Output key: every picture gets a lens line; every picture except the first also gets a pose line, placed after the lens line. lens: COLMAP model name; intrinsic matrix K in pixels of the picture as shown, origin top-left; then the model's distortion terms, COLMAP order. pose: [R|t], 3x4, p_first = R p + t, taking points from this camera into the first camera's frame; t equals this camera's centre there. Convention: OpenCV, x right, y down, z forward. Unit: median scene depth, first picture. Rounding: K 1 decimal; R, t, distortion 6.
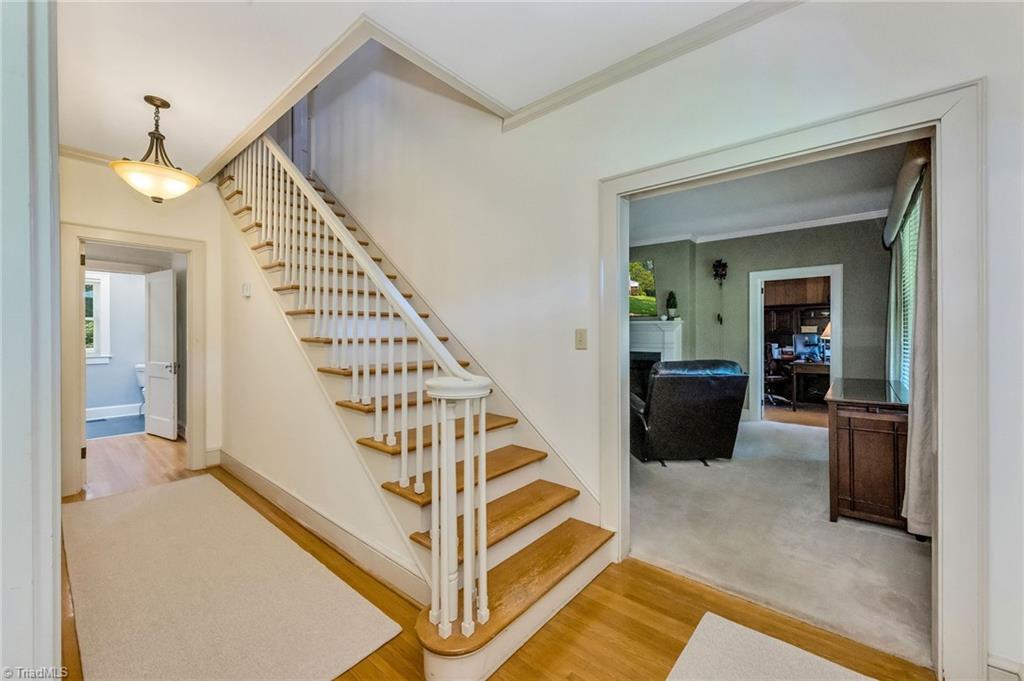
lens RADIAL K [[407.5, 0, 514.9], [0, 407.5, 337.2], [0, 0, 1]] dist [-0.000652, -0.000137]
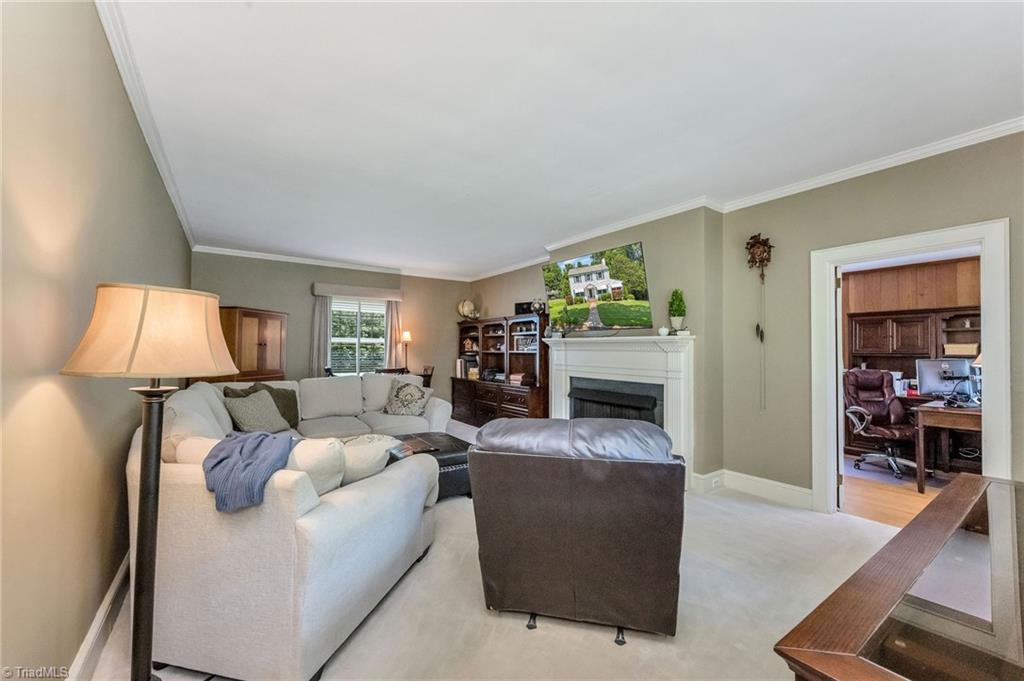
lens RADIAL K [[407.5, 0, 516.6], [0, 407.5, 344.1], [0, 0, 1]] dist [-0.000652, -0.000137]
pose [[0.968112, 0.003670, -0.250492, 0.295326], [-0.008241, 0.999818, -0.017202, -0.014332], [0.250383, 0.018718, 0.967966, 0.315671]]
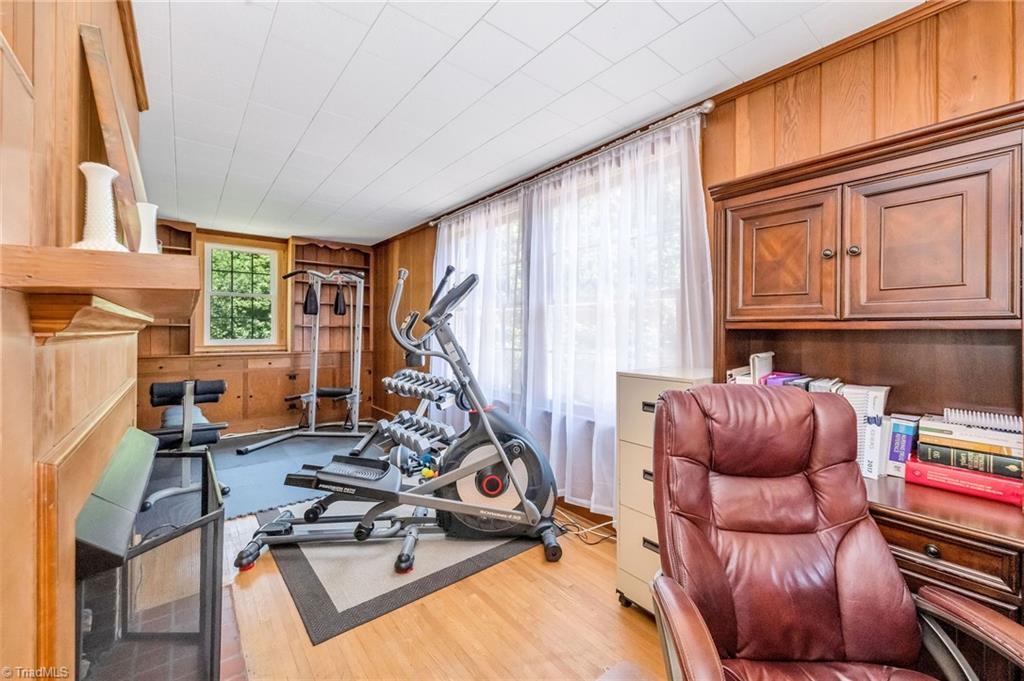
lens RADIAL K [[407.5, 0, 515.8], [0, 407.5, 334.3], [0, 0, 1]] dist [-0.000652, -0.000137]
pose [[0.981940, 0.004369, -0.189140, 0.683434], [-0.004228, 0.999990, 0.001152, -0.006930], [0.189143, -0.000331, 0.981949, 1.045973]]
